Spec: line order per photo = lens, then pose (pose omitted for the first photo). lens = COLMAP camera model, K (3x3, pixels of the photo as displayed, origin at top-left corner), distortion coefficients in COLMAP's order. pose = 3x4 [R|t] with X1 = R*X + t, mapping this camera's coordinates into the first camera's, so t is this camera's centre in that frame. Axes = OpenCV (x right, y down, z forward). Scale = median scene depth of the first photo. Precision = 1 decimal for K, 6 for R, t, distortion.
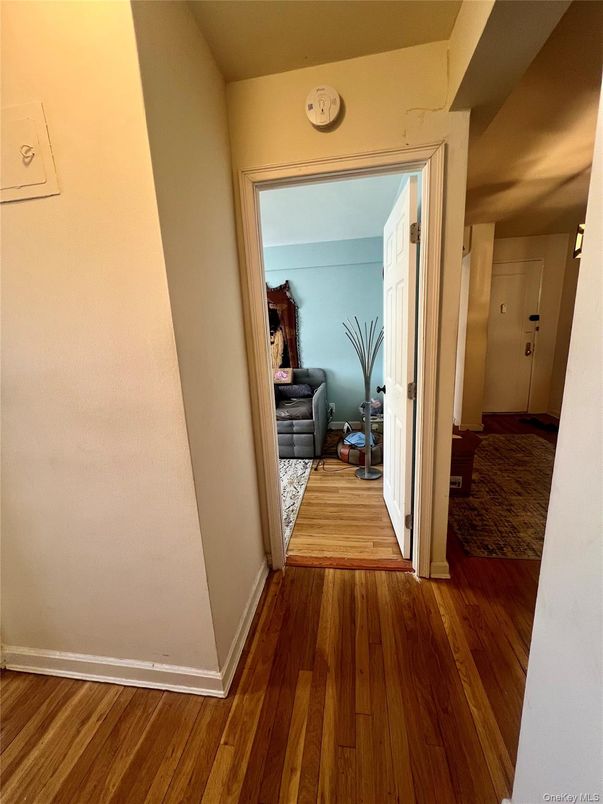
lens RADIAL K [[320.5, 0, 301.6], [0, 320.5, 403.1], [0, 0, 1]] dist [-0.003307, 0.000658]
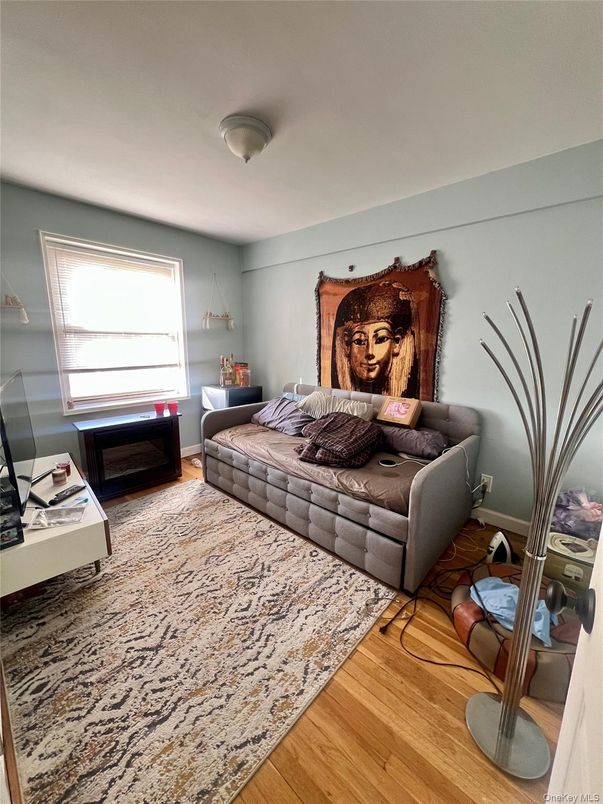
lens RADIAL K [[320.5, 0, 301.1], [0, 320.5, 400.4], [0, 0, 1]] dist [-0.003307, 0.000658]
pose [[0.830966, 0.162318, -0.532117, 0.109099], [-0.171853, 0.984603, 0.031975, -0.093985], [0.529114, 0.064876, 0.846067, 0.403939]]
